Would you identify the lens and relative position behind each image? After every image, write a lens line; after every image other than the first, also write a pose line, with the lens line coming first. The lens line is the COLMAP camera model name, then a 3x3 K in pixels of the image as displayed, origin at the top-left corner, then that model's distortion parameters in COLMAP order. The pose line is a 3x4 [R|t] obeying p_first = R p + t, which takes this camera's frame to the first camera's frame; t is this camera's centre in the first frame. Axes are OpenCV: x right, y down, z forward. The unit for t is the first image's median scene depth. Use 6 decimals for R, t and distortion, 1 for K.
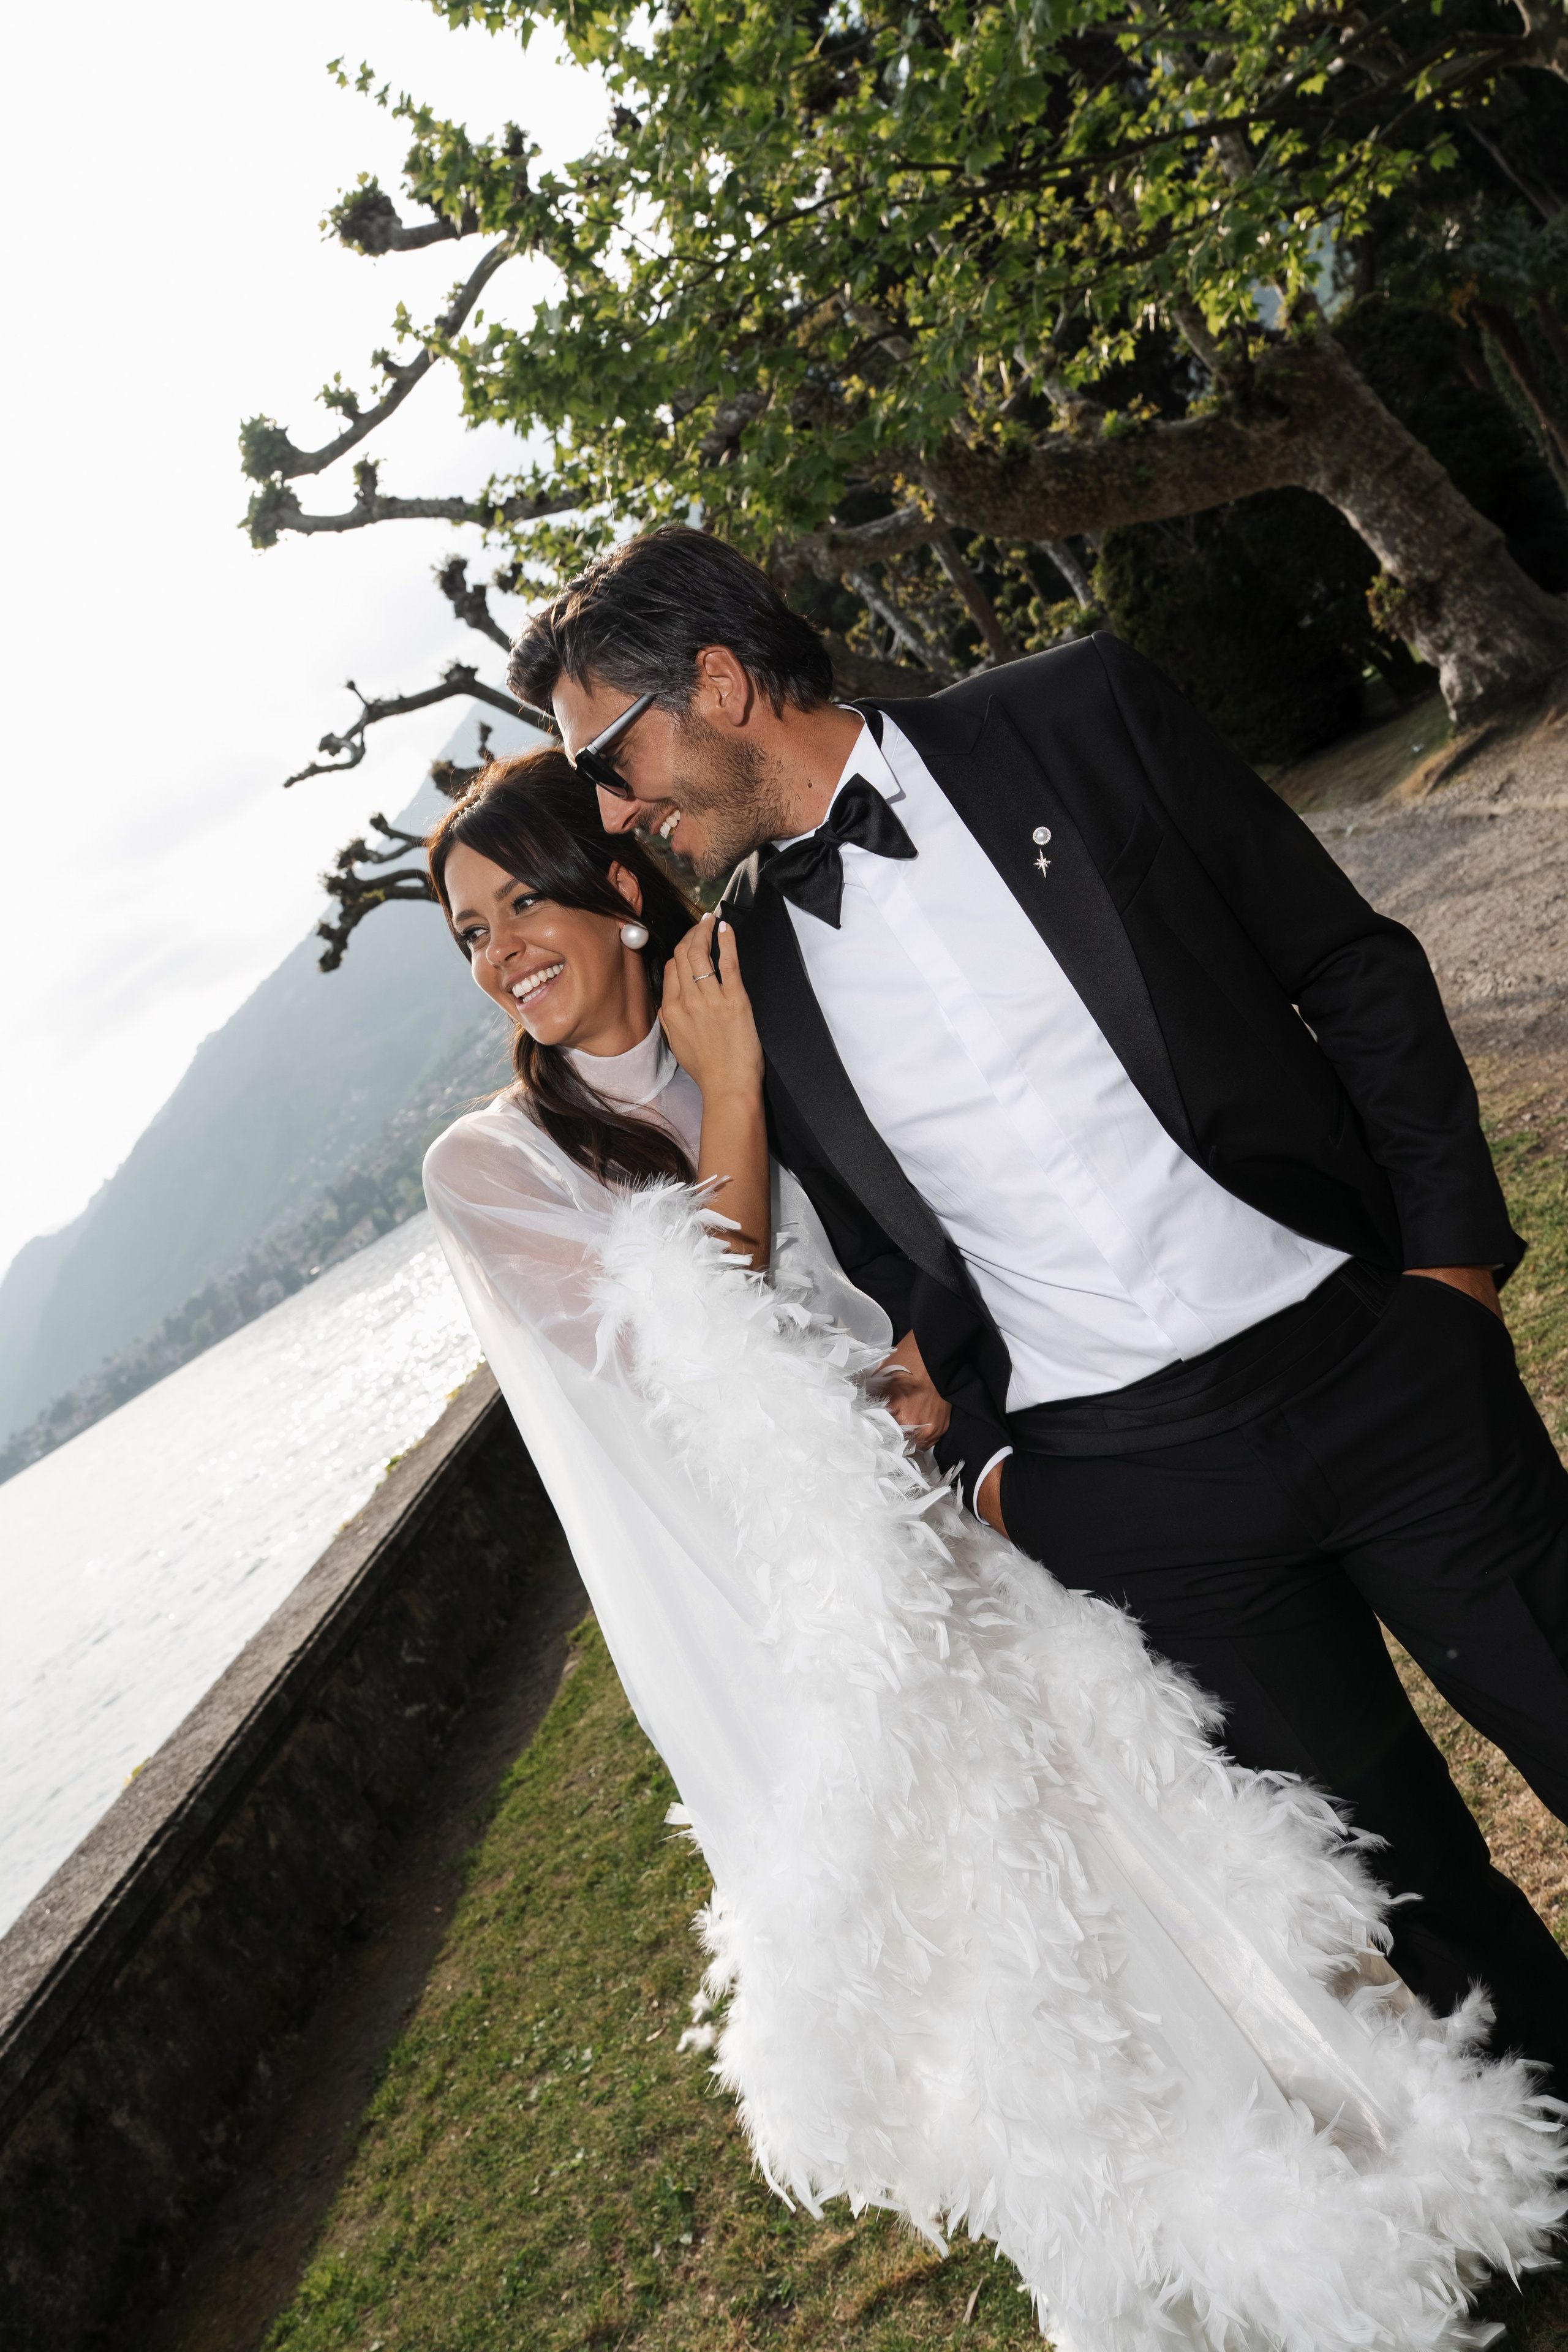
lens RADIAL K [[1944.8, 0, 775.5], [0, 1944.8, 1170.0], [0, 0, 1]] dist [0.015042, -0.010091]
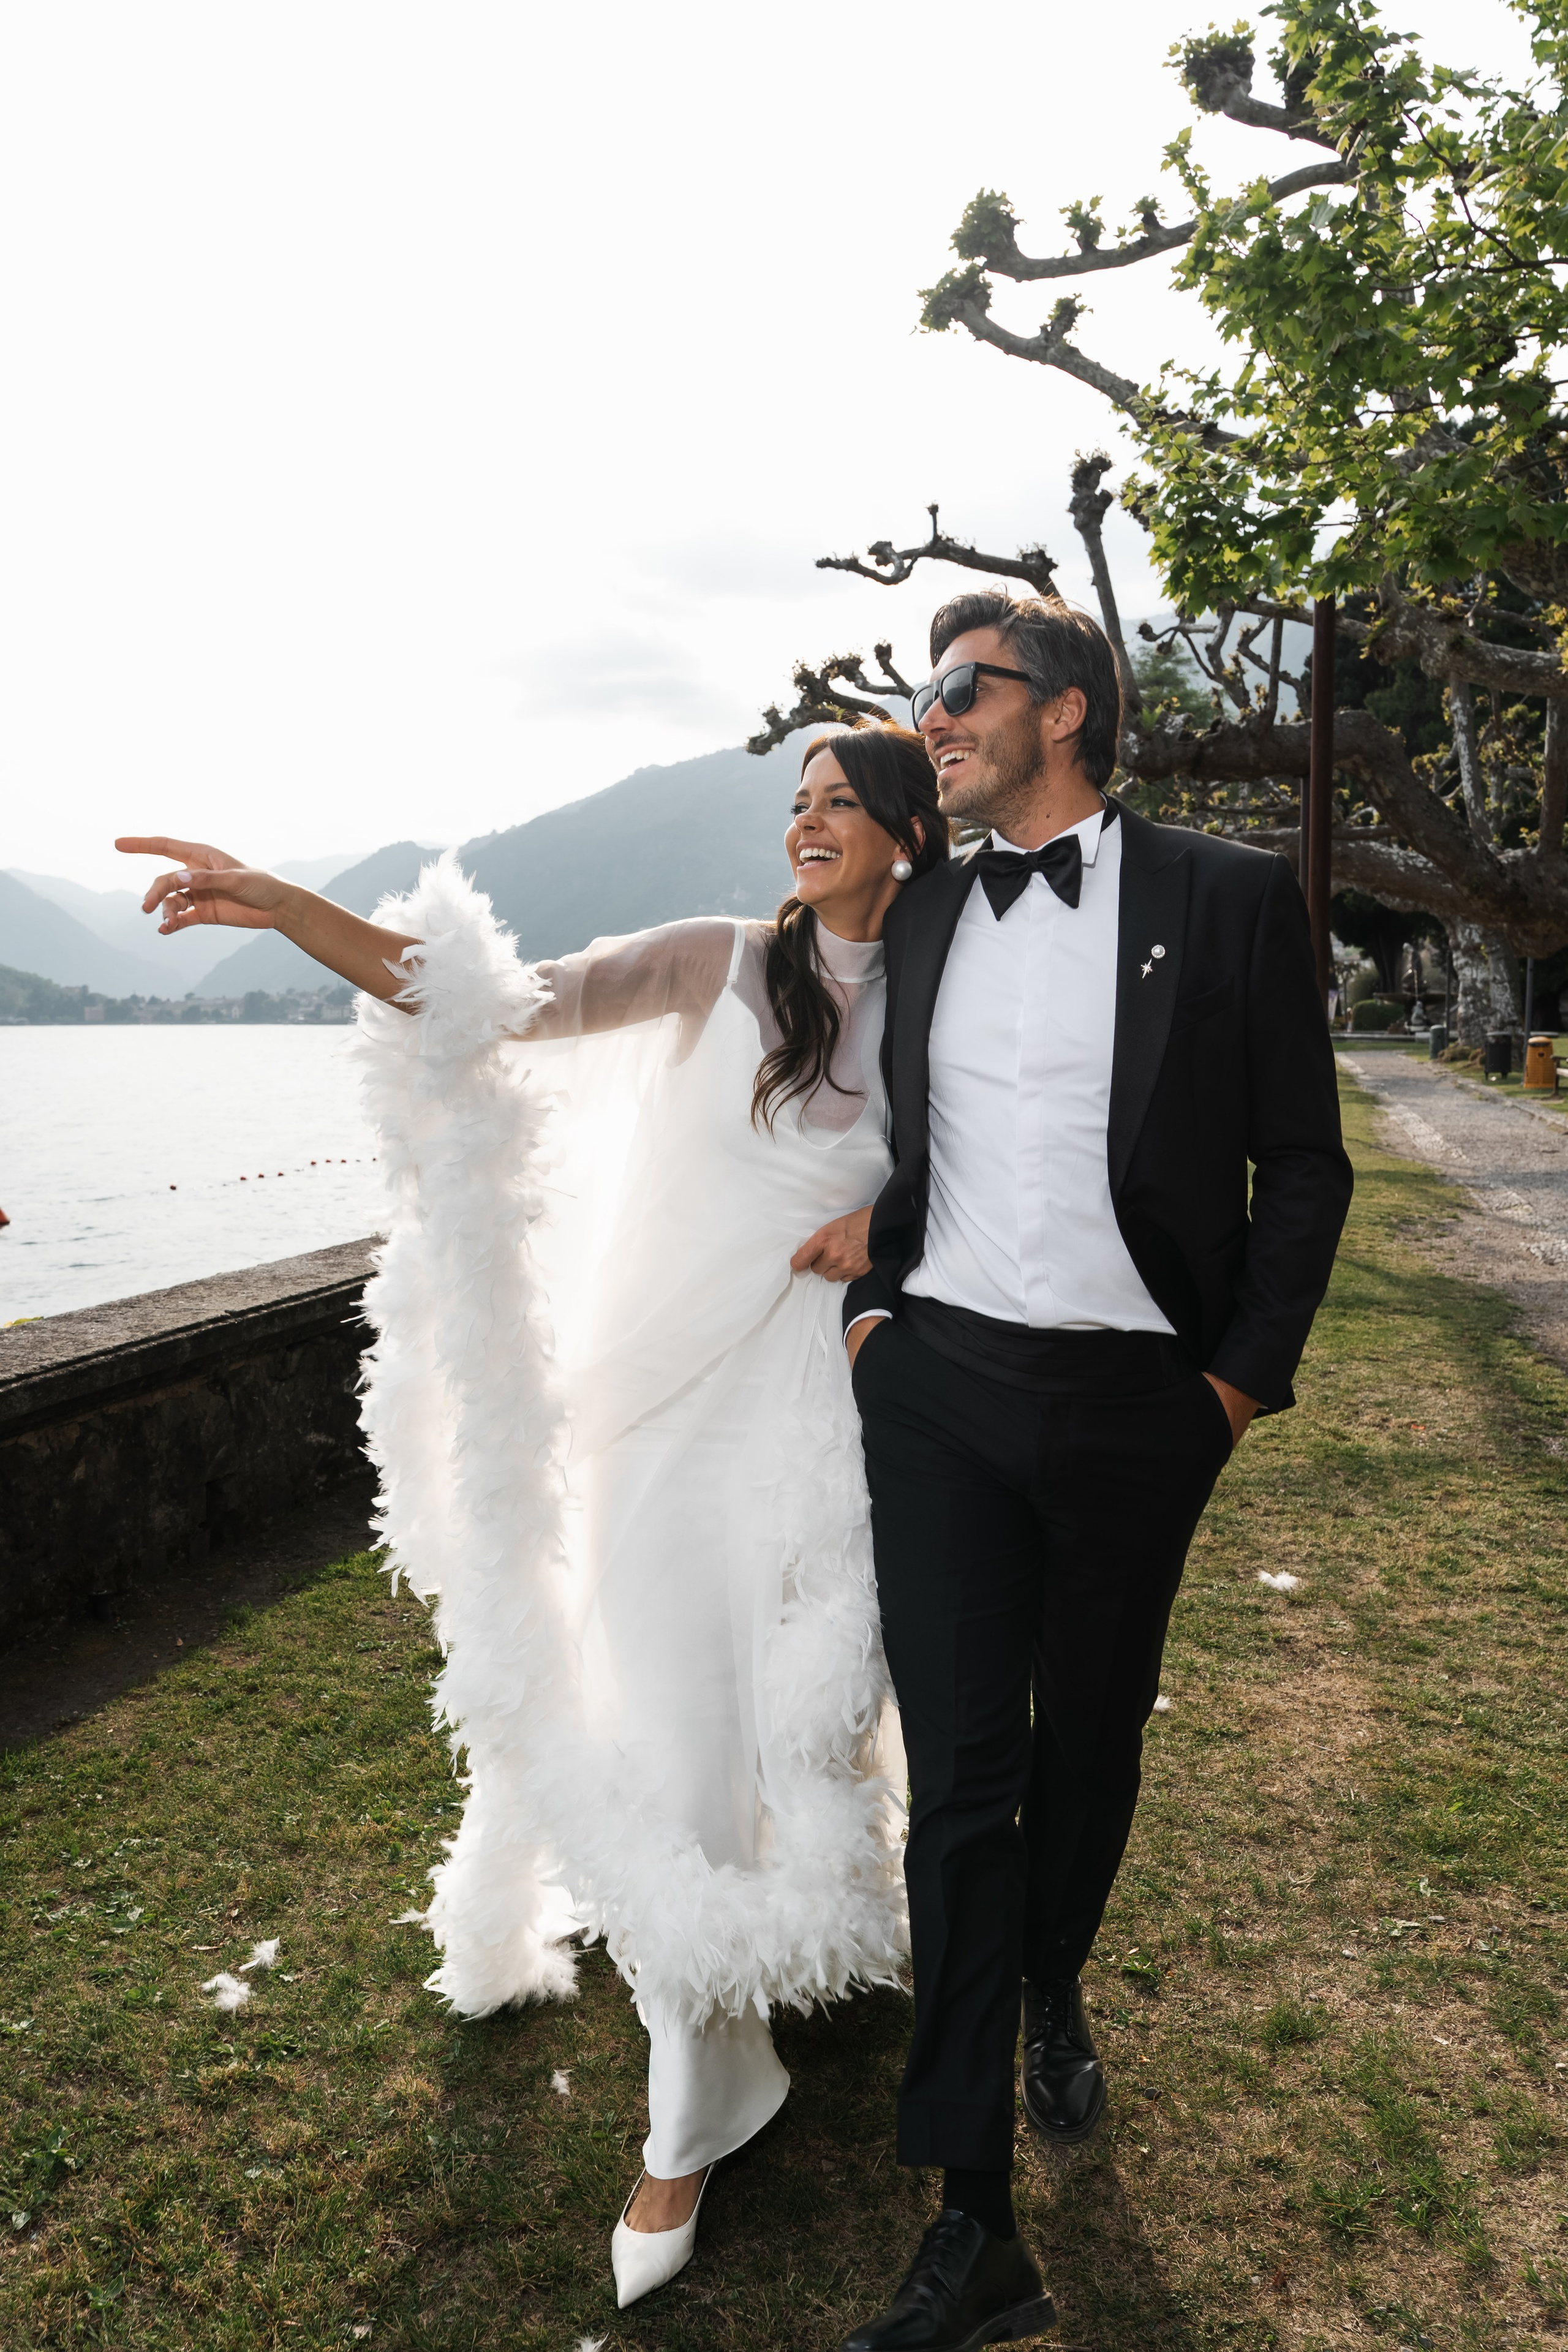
lens RADIAL K [[1944.8, 0, 776.0], [0, 1944.8, 1164.5], [0, 0, 1]] dist [0.015042, -0.010091]
pose [[0.822813, 0.555607, -0.119497, 0.013760], [-0.551632, 0.831377, 0.067187, -0.004465], [0.136677, 0.010636, 0.990559, 0.059547]]
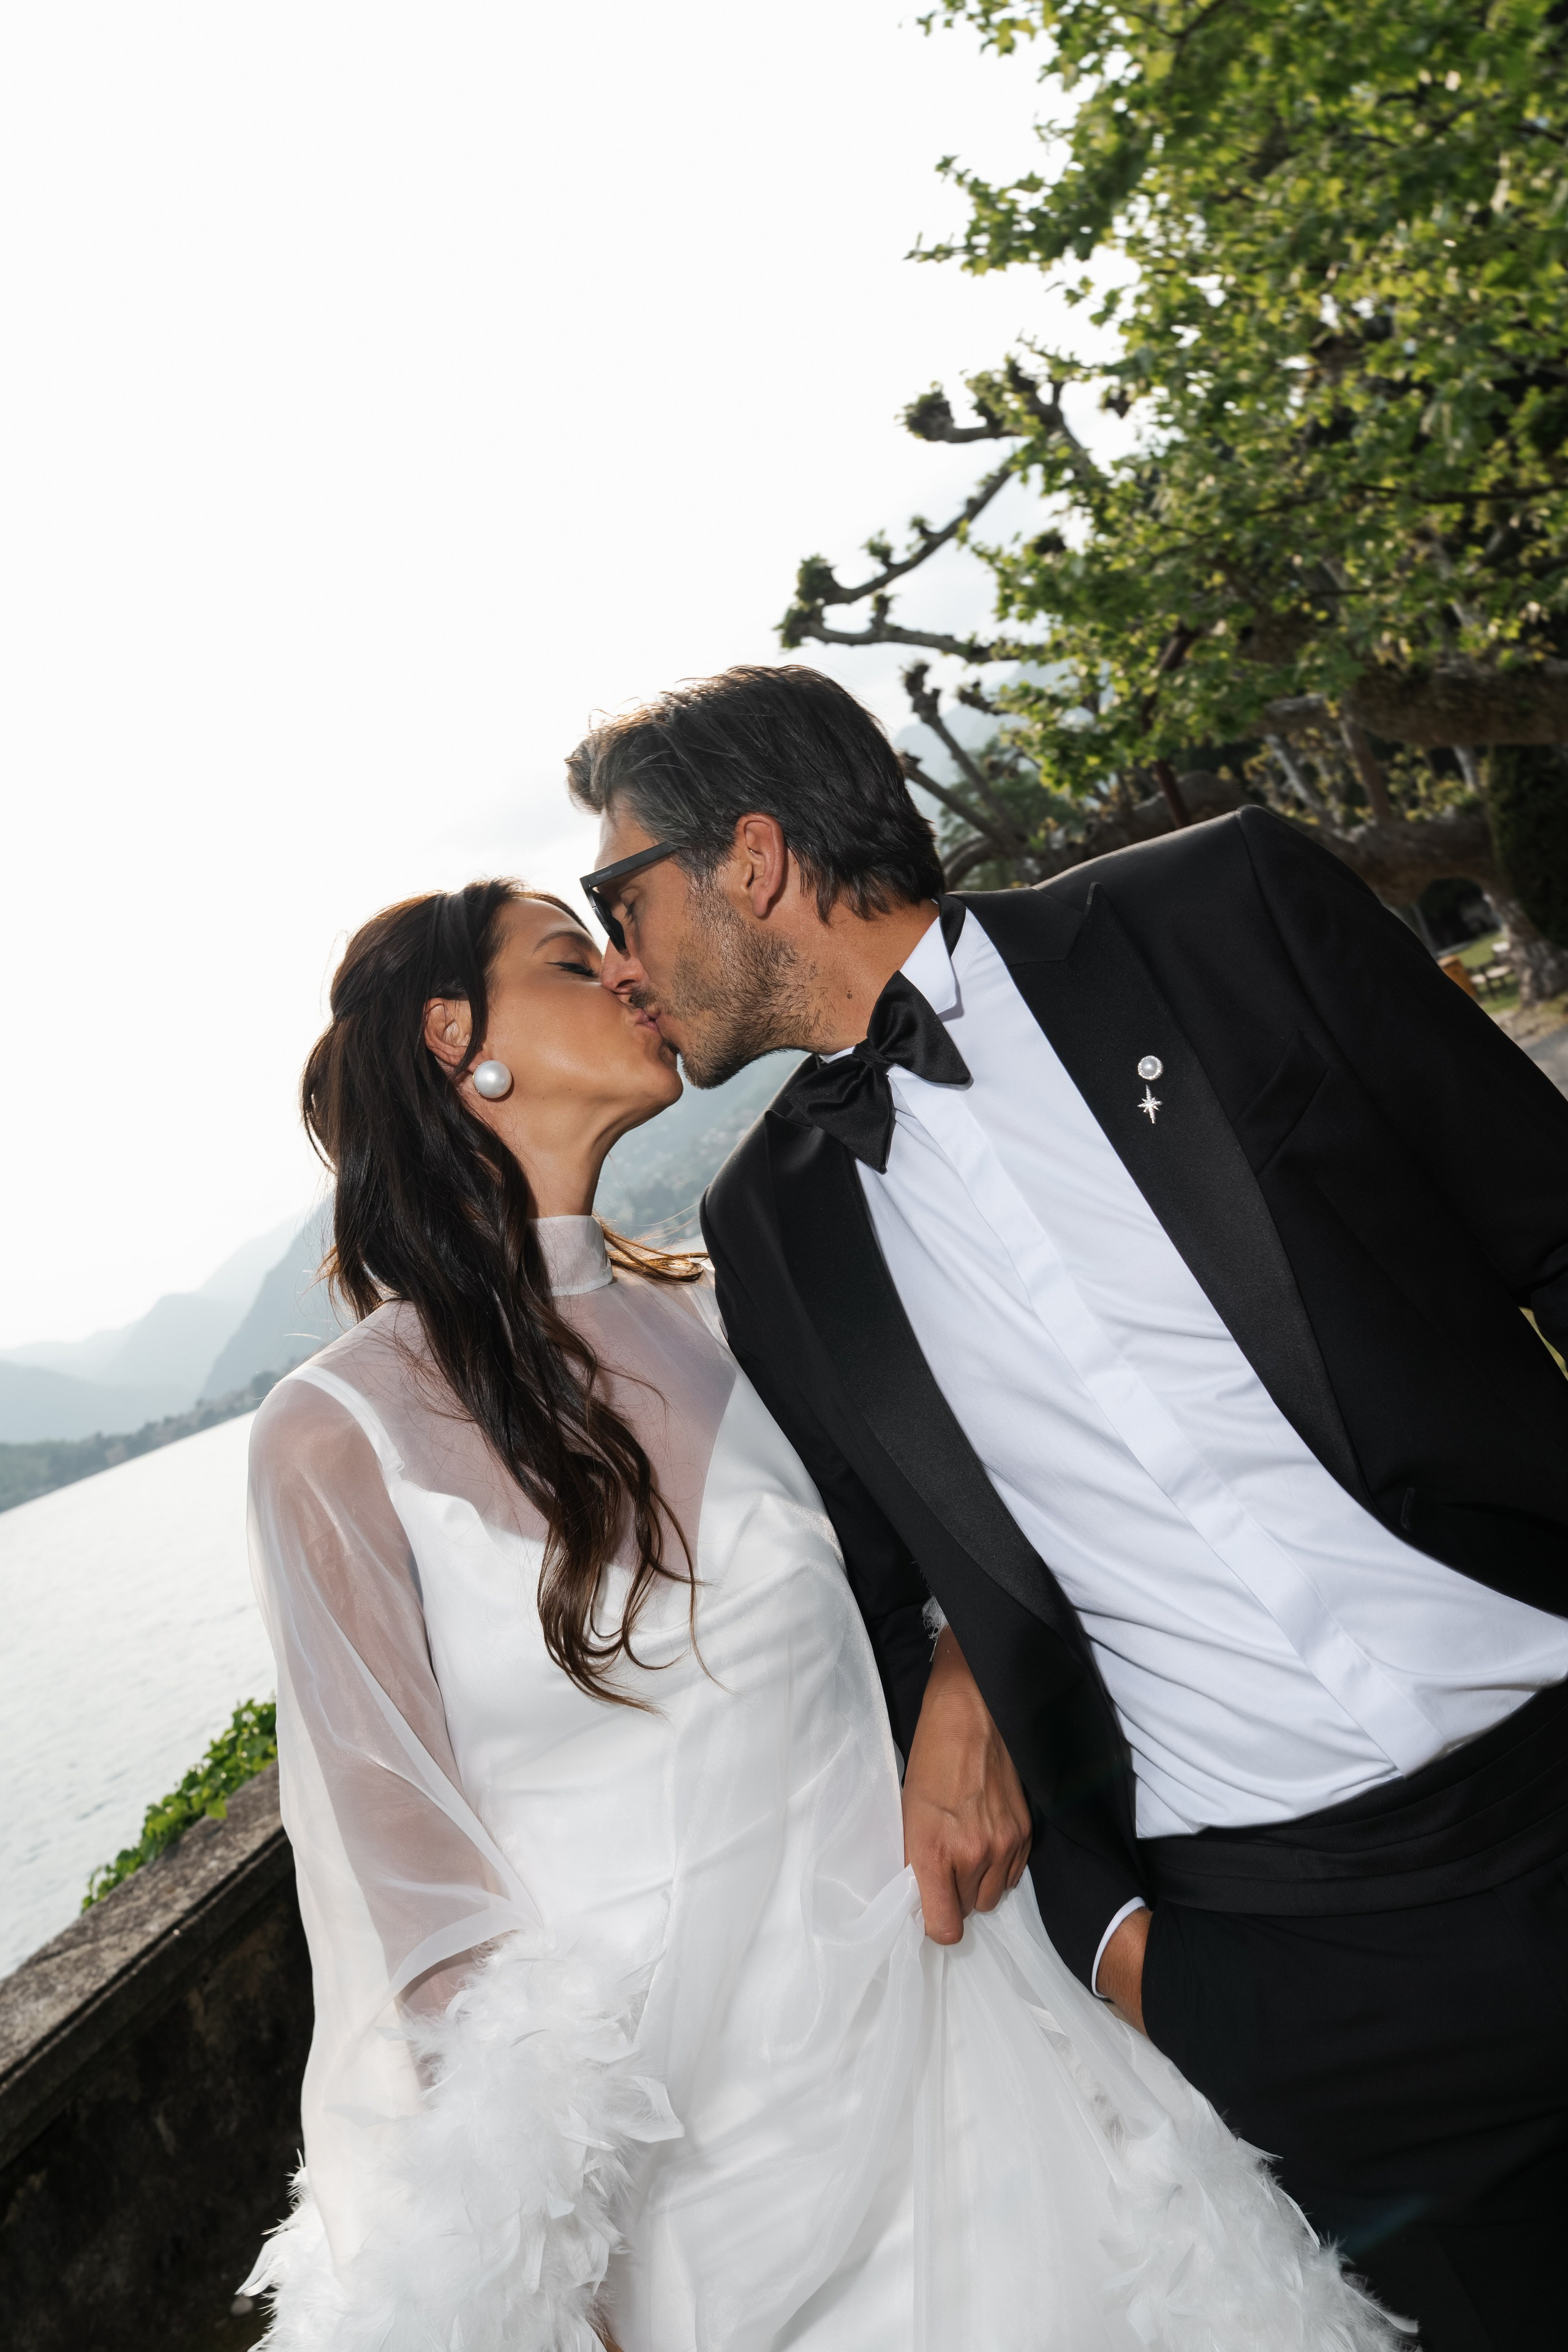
lens RADIAL K [[1944.8, 0, 770.1], [0, 1944.8, 1168.7], [0, 0, 1]] dist [0.015042, -0.010091]
pose [[0.967103, 0.201212, -0.155644, -0.012999], [-0.206294, 0.978342, -0.017047, 0.030549], [0.148844, 0.048594, 0.987666, -0.216667]]
